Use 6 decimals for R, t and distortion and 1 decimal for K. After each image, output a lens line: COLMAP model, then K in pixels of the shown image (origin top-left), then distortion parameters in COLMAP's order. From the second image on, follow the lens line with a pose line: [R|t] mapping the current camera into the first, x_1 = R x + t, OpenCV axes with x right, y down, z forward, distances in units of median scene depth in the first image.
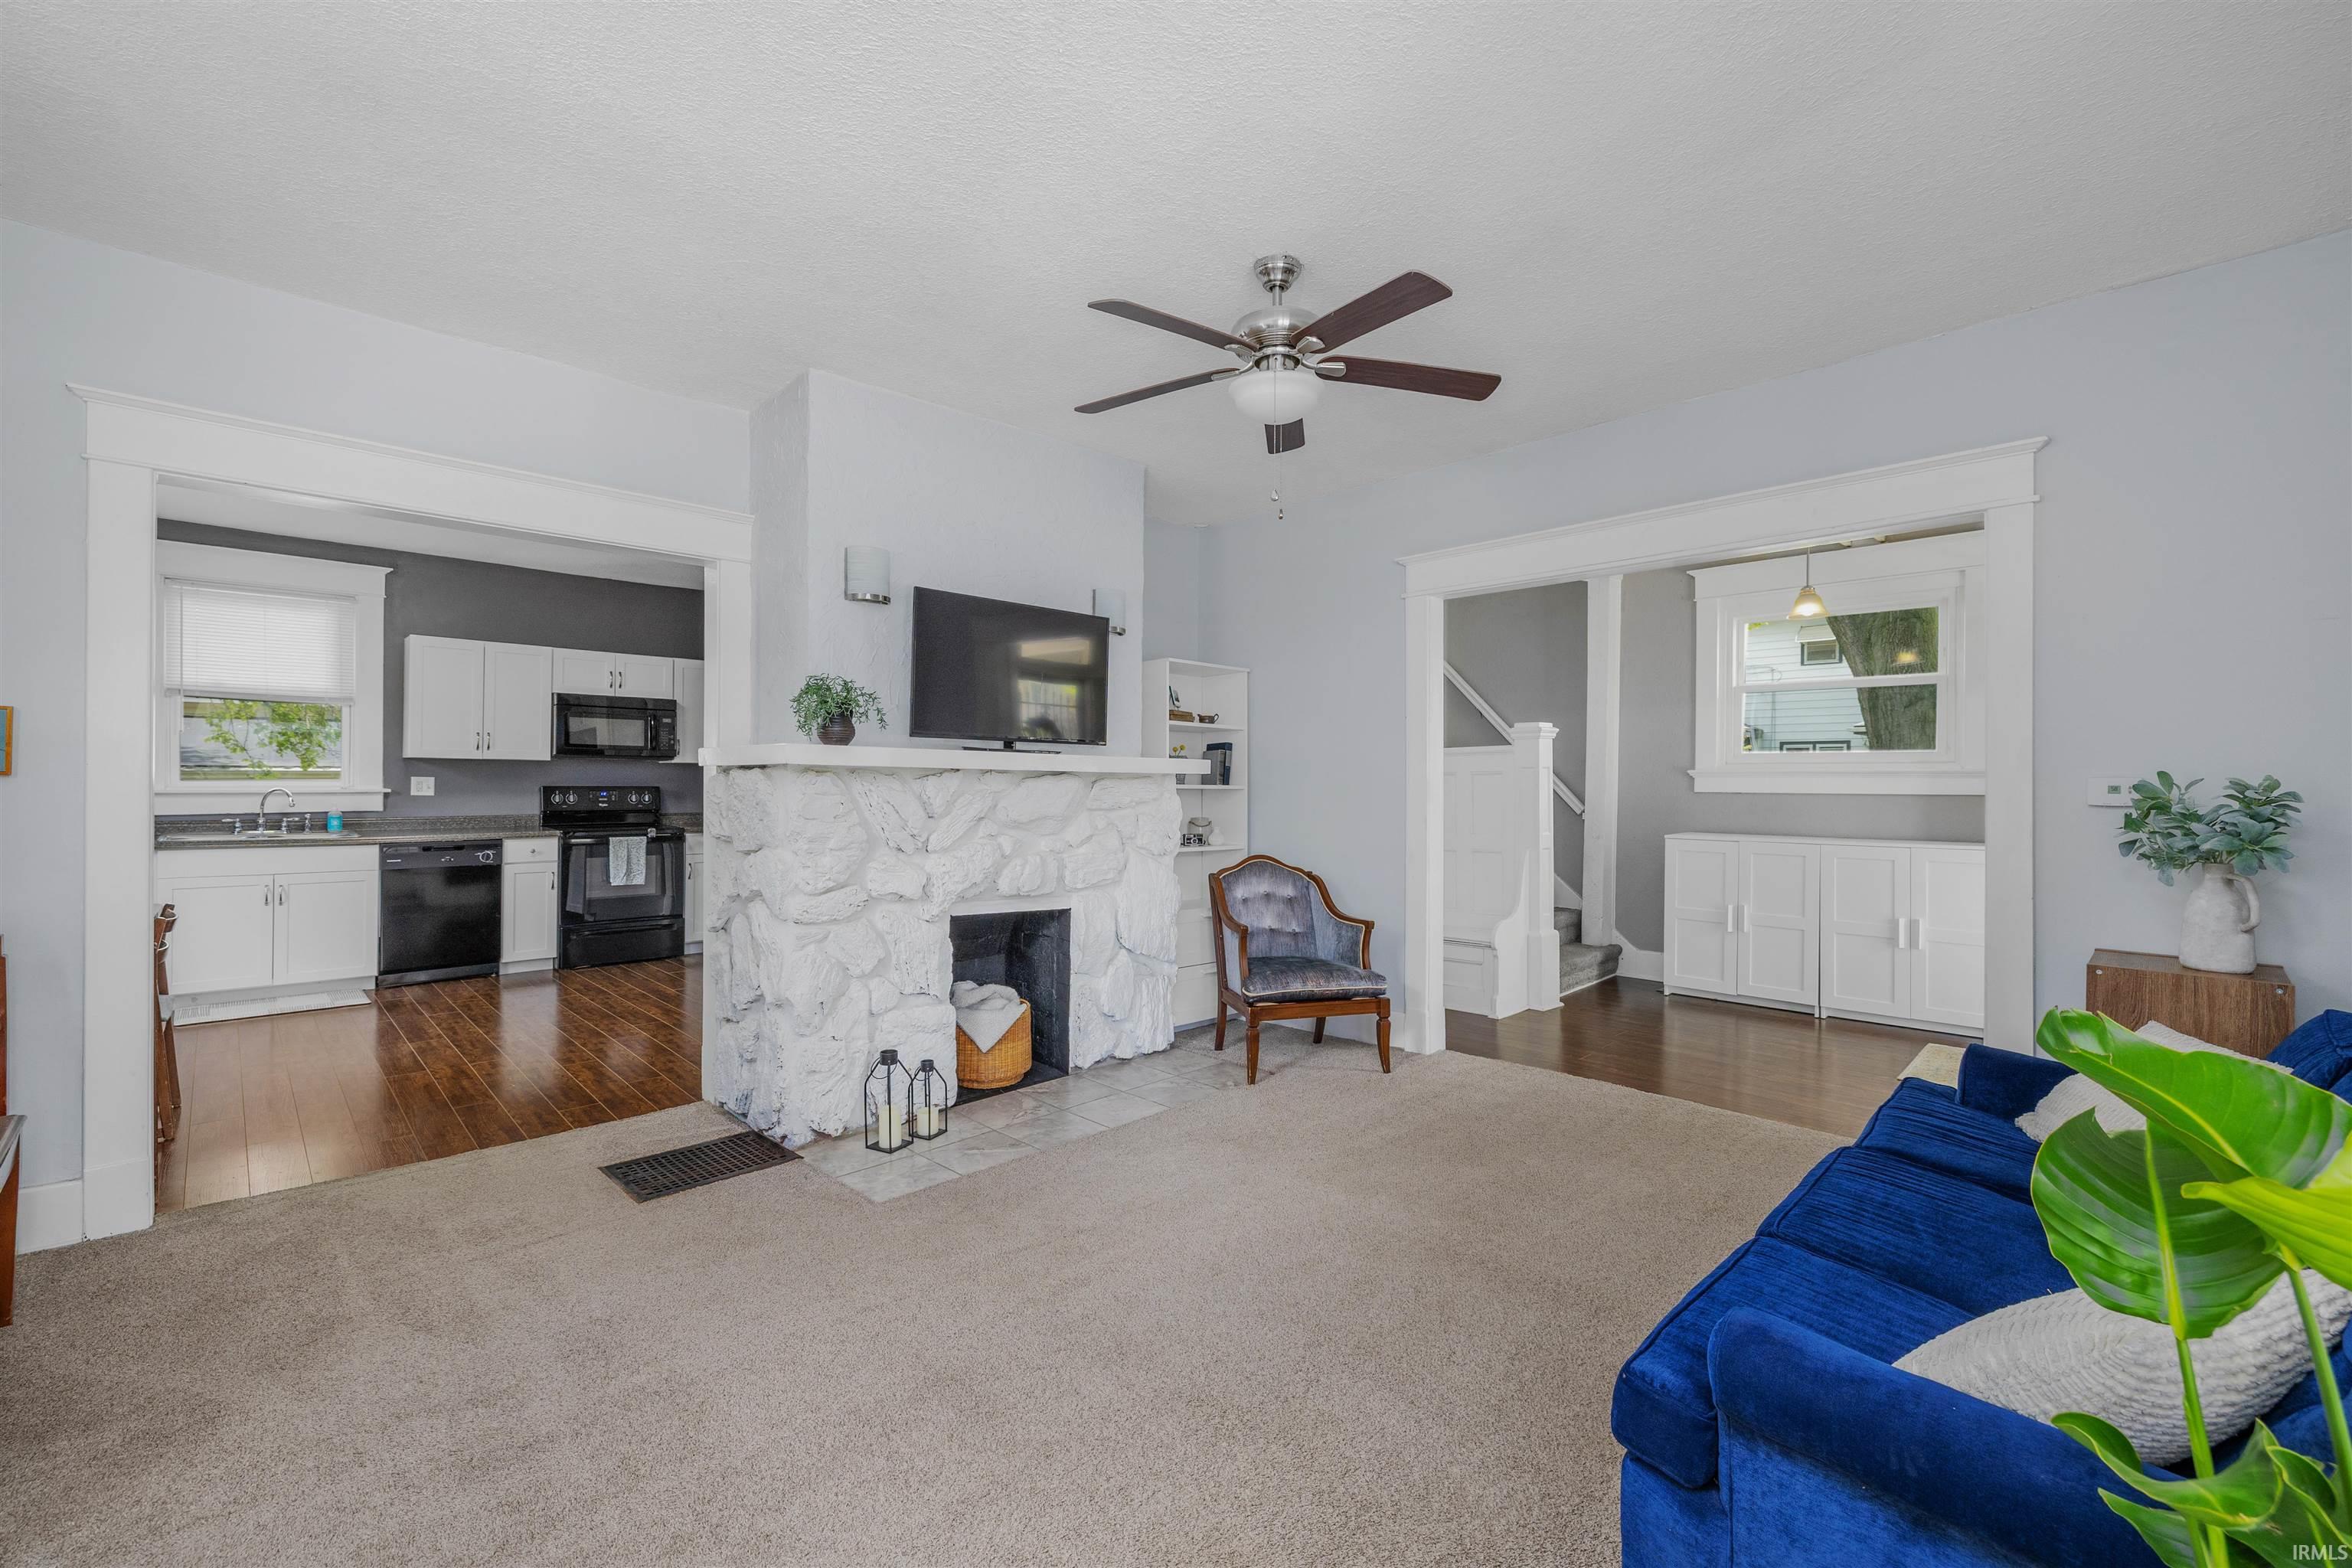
lens RADIAL K [[989.9, 0, 1172.7], [0, 989.9, 782.0], [0, 0, 1]] dist [-0.001000, 0.000582]
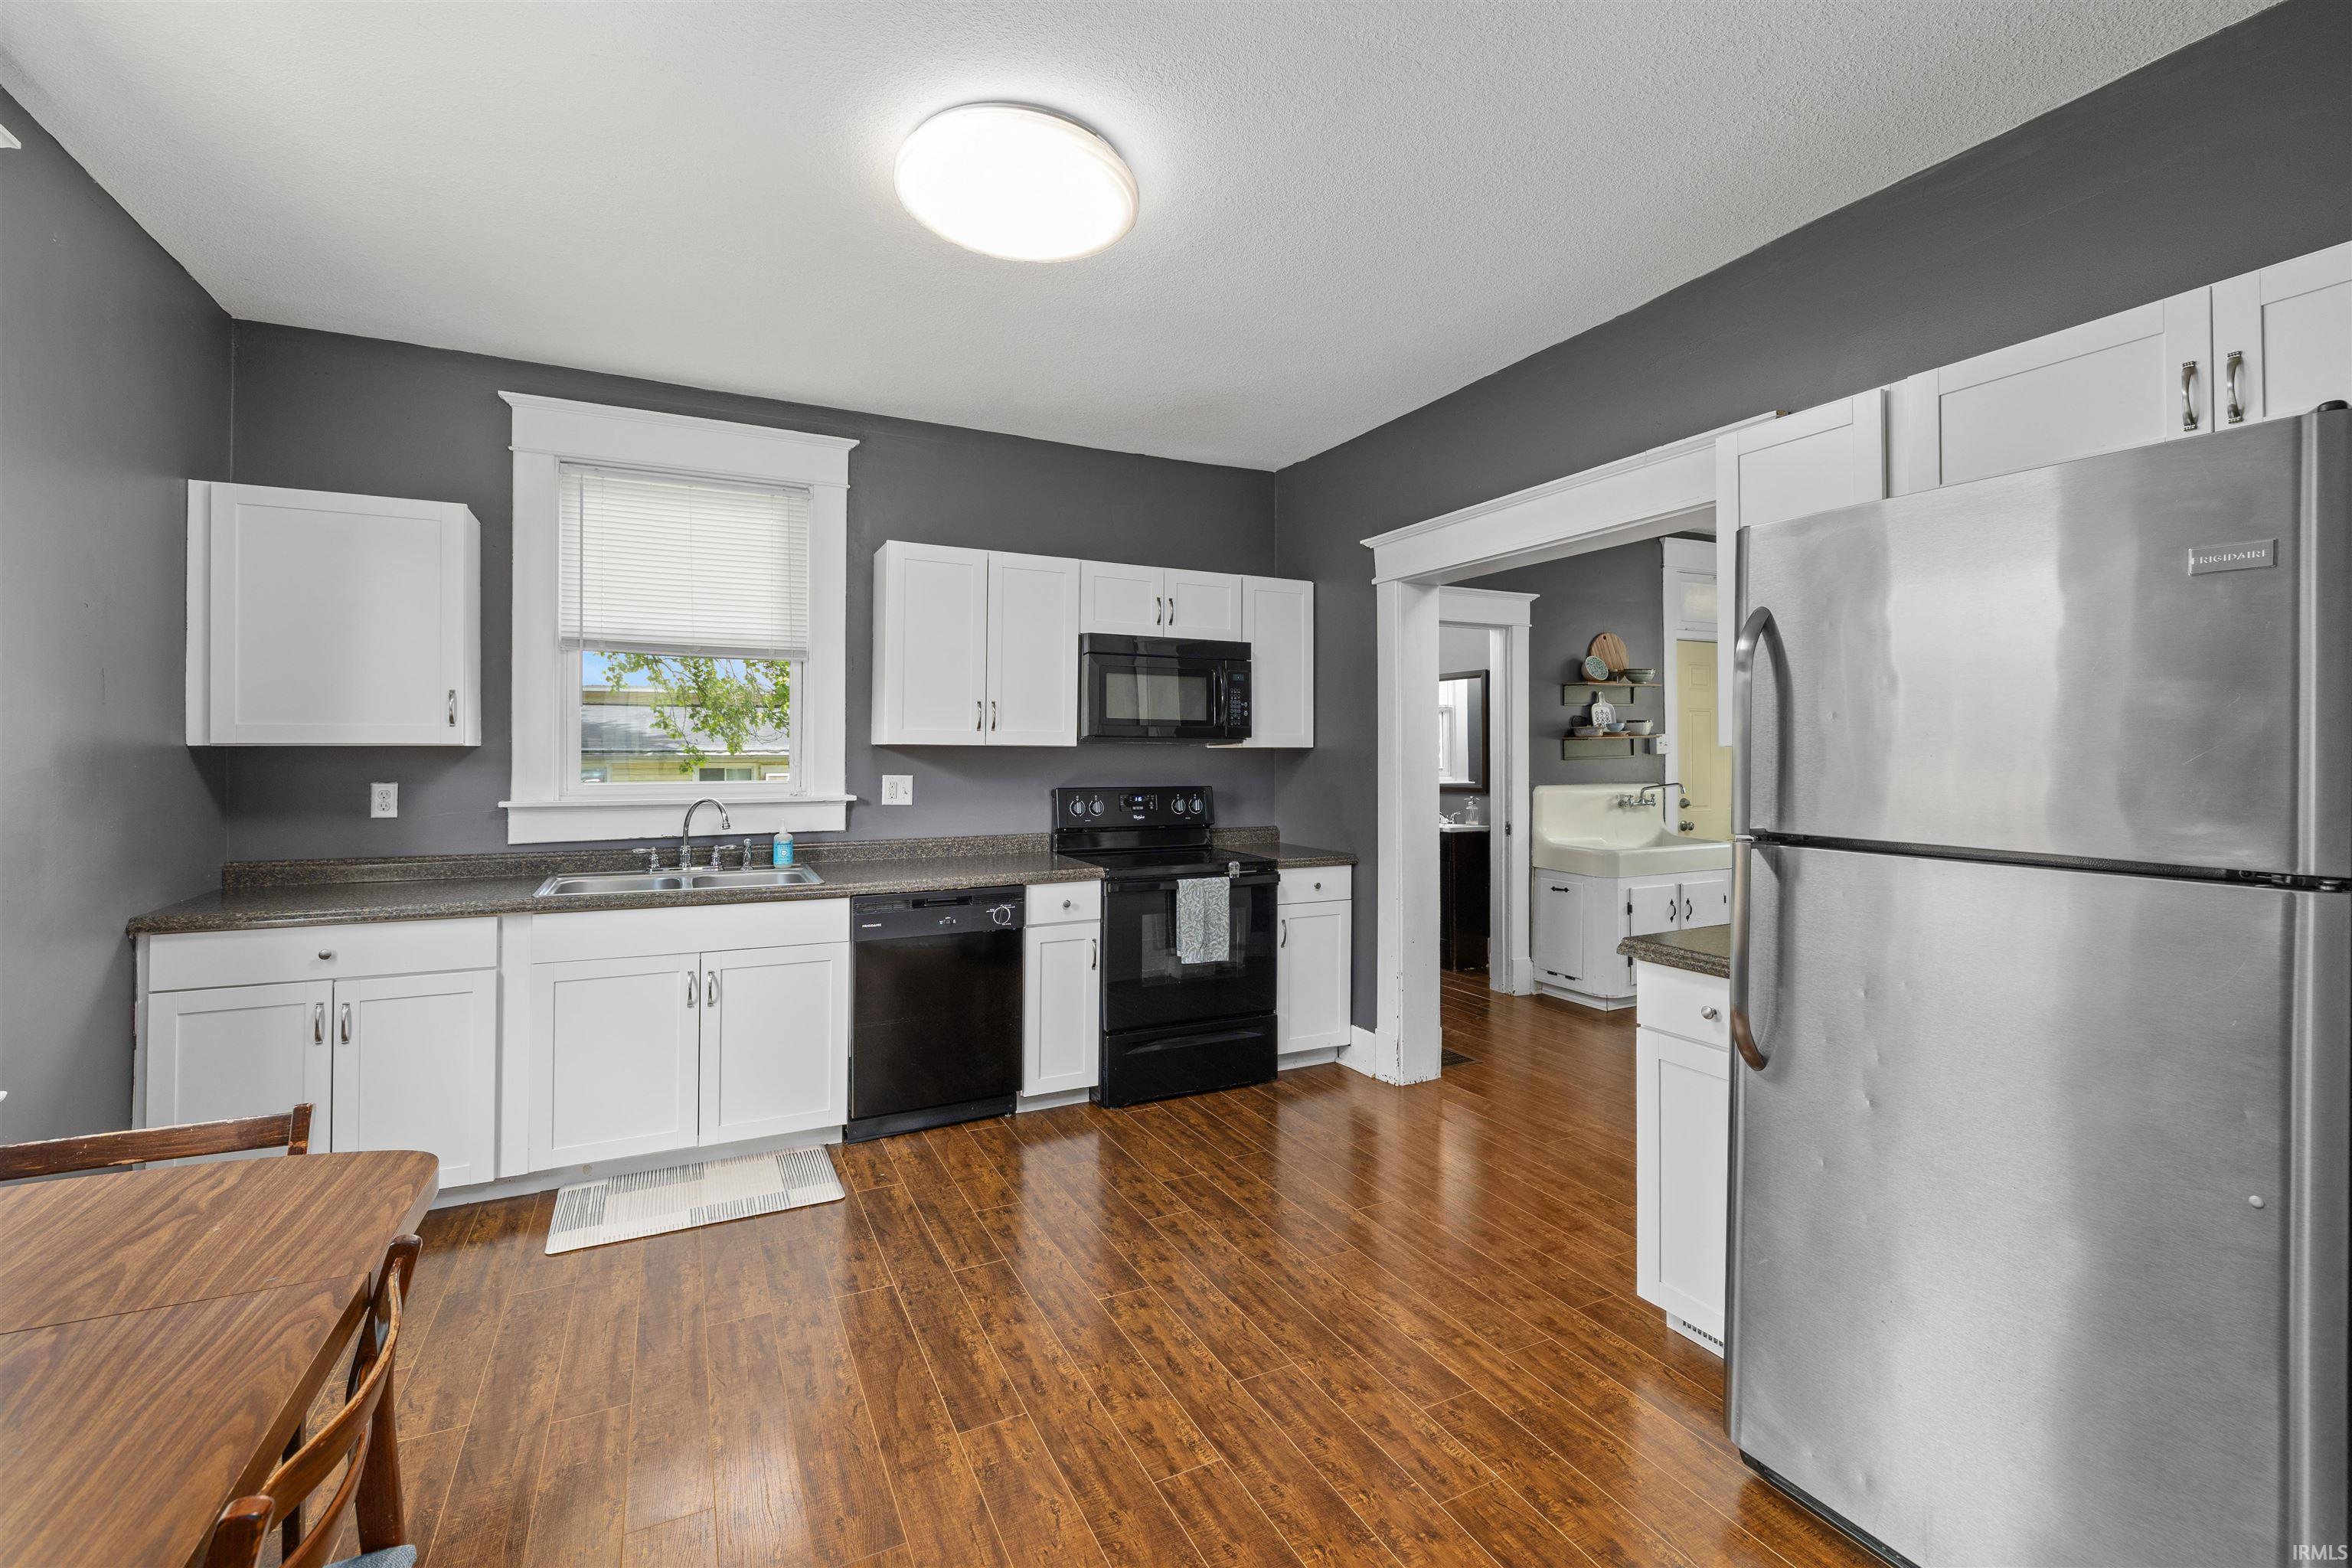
lens RADIAL K [[989.9, 0, 1177.3], [0, 989.9, 752.5], [0, 0, 1]] dist [-0.001000, 0.000582]
pose [[0.955115, -0.008873, -0.296102, -0.408650], [0.007333, 0.999953, -0.006311, -0.014663], [0.296144, 0.003856, 0.955135, 0.460547]]
